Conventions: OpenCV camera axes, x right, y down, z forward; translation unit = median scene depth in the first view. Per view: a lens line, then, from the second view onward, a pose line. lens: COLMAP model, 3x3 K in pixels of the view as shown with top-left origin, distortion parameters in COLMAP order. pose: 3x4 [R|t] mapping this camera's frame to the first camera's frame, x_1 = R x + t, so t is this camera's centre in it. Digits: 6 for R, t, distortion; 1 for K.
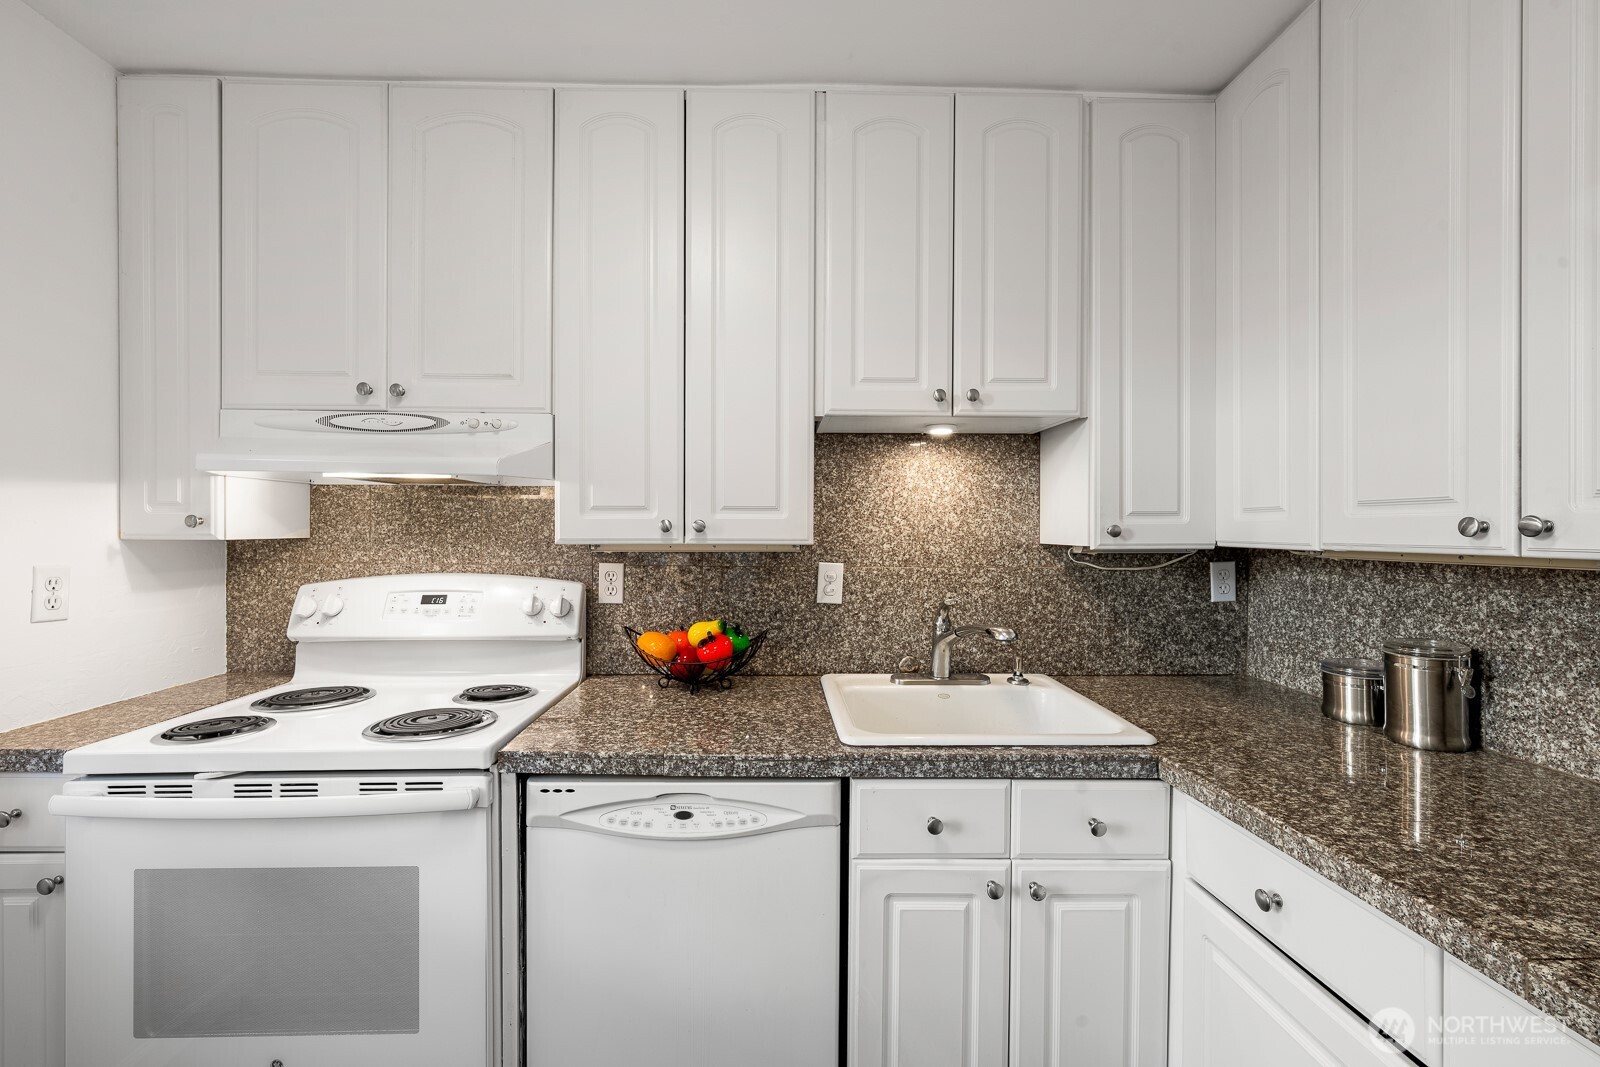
lens RADIAL K [[674.0, 0, 791.8], [0, 674.0, 530.8], [0, 0, 1]] dist [0.003668, -0.000990]
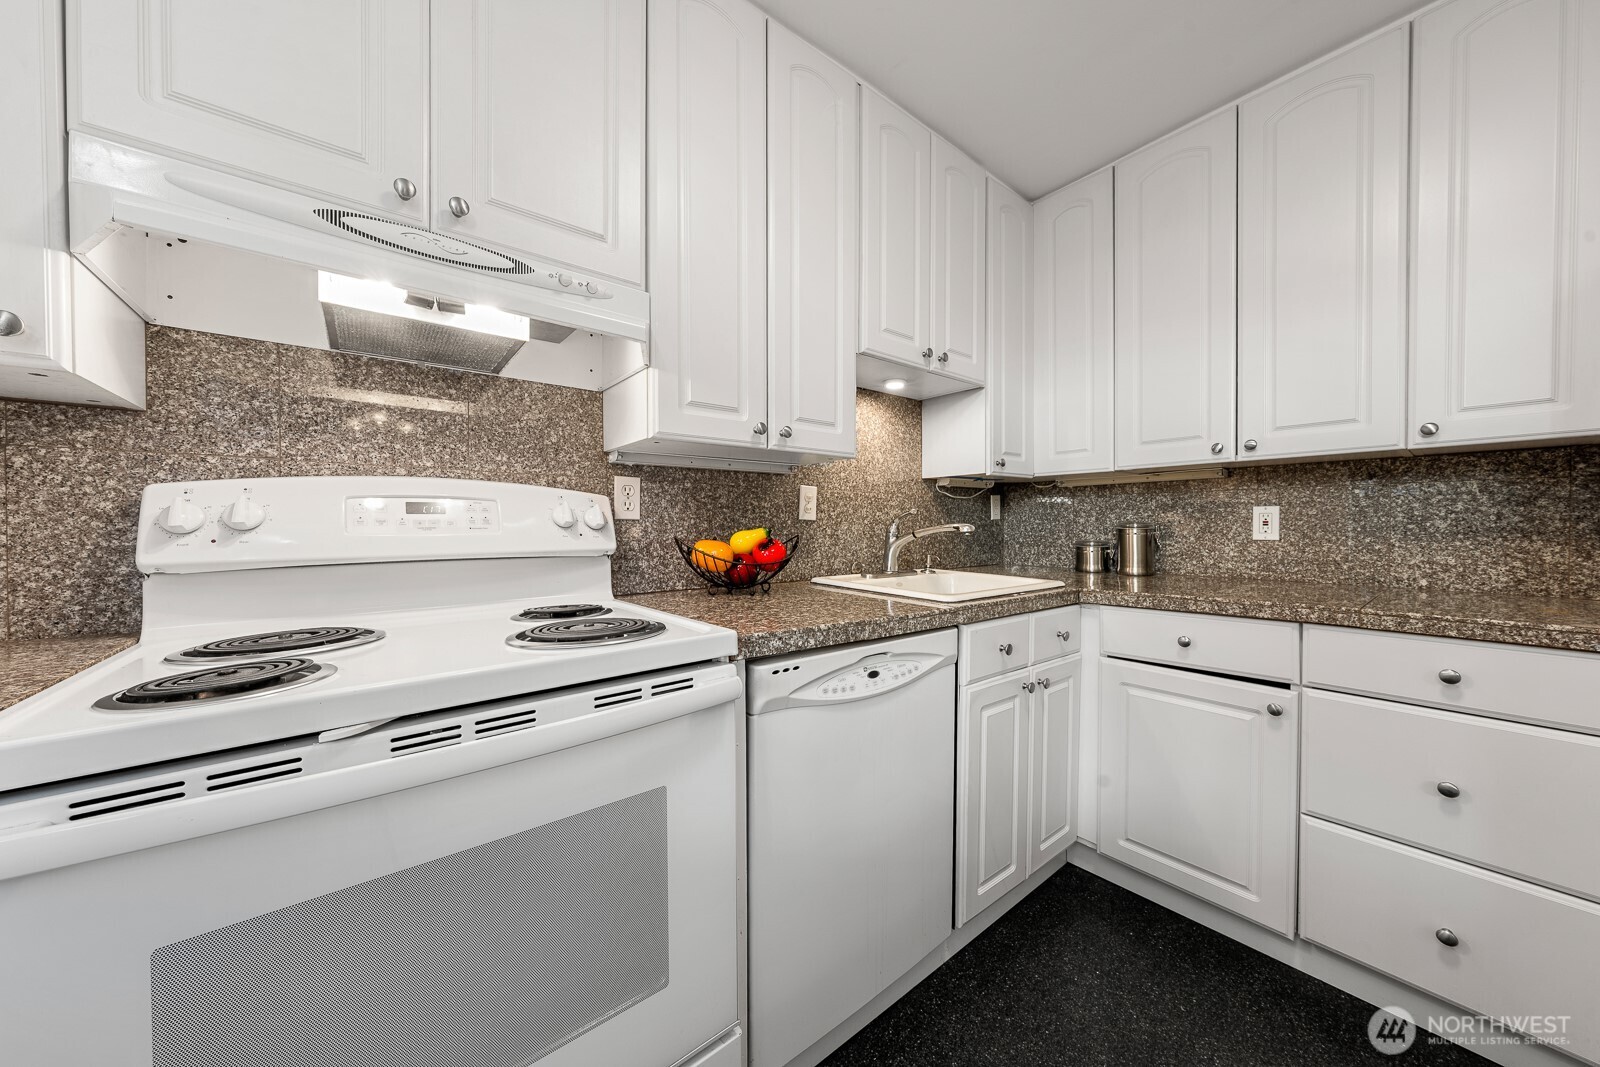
lens RADIAL K [[544.1, 0, 806.0], [0, 544.1, 531.5], [0, 0, 1]] dist [-0.002047, 0.000079]
pose [[0.791993, -0.012596, 0.610400, -0.590078], [0.007784, 0.999914, 0.010535, 0.130520], [-0.610480, -0.003592, 0.792023, 0.266095]]
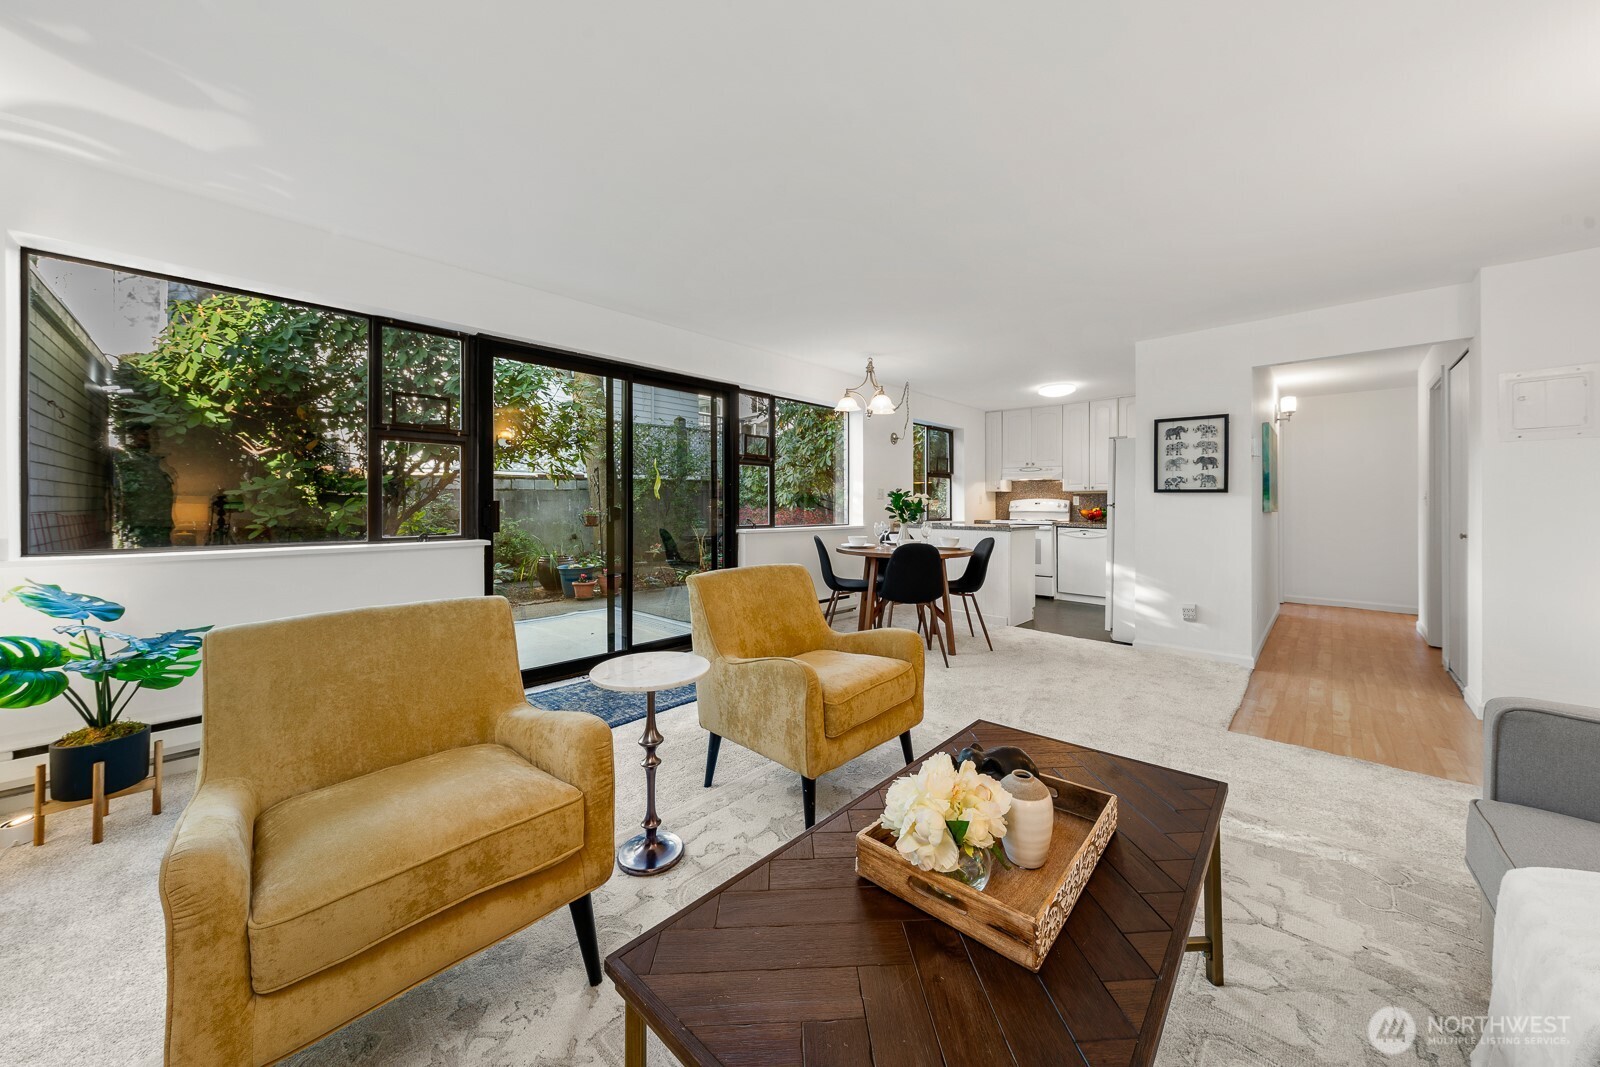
lens RADIAL K [[544.1, 0, 780.9], [0, 544.1, 499.8], [0, 0, 1]] dist [-0.002047, 0.000079]
pose [[0.681685, -0.004926, -0.731629, 1.179808], [-0.004799, 0.999926, -0.011204, 0.135840], [0.731630, 0.011149, 0.681610, -3.301527]]
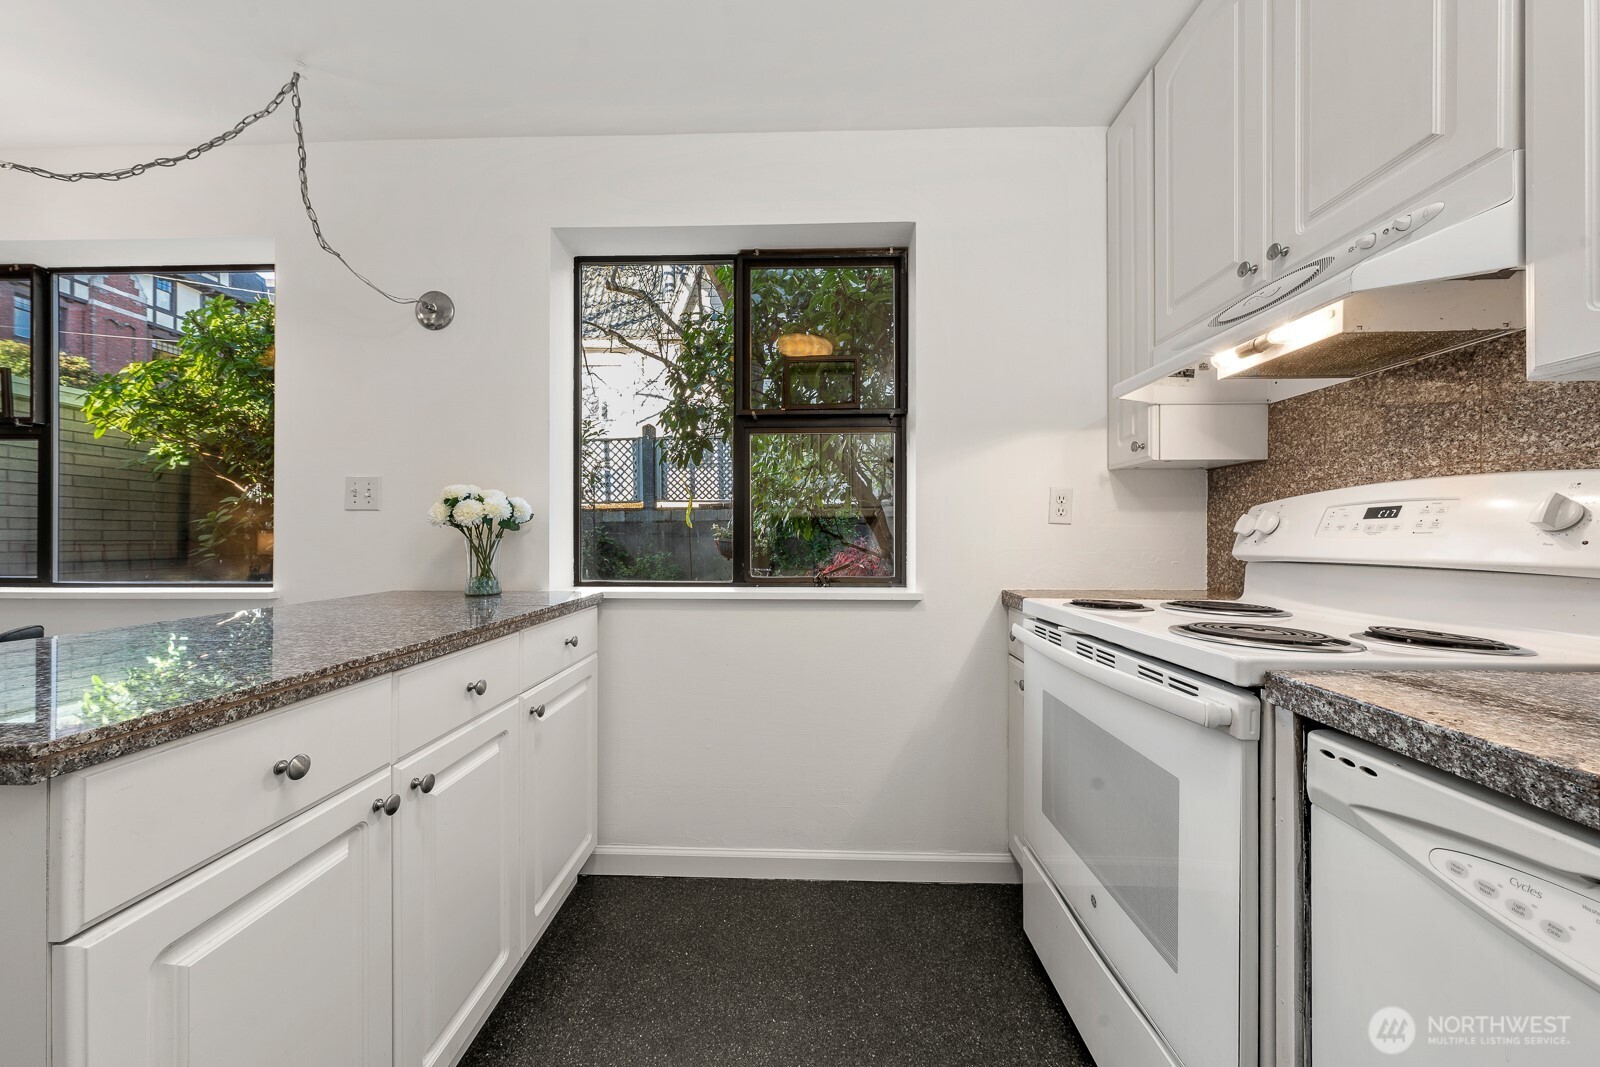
lens RADIAL K [[544.1, 0, 794.0], [0, 544.1, 539.0], [0, 0, 1]] dist [-0.002047, 0.000079]
pose [[-0.058448, -0.001026, -0.998290, 0.117020], [-0.004913, 0.999988, -0.000740, 0.140953], [0.998278, 0.004861, -0.058452, 0.397434]]
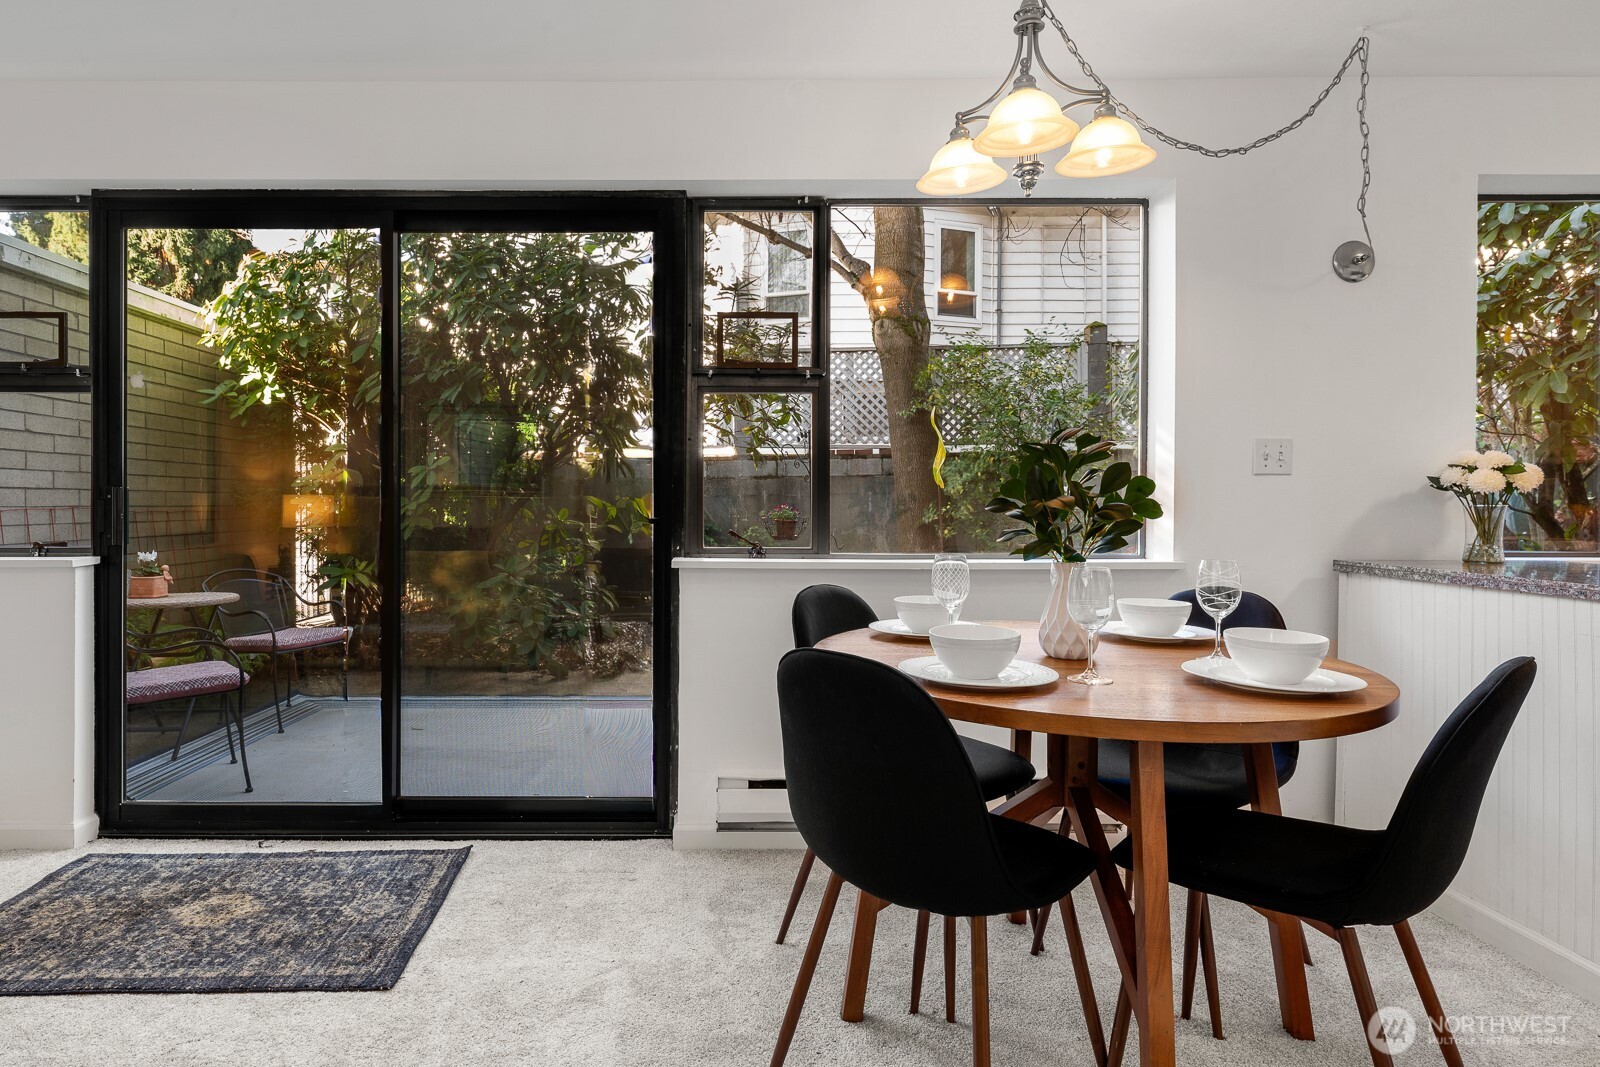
lens RADIAL K [[893.6, 0, 707.3], [0, 893.6, 502.6], [0, 0, 1]] dist [0.000924, 0.000029]
pose [[-0.039117, -0.001767, -0.999233, 0.781635], [-0.005473, 0.999984, -0.001554, 0.149059], [0.999220, 0.005408, -0.039126, -1.477873]]
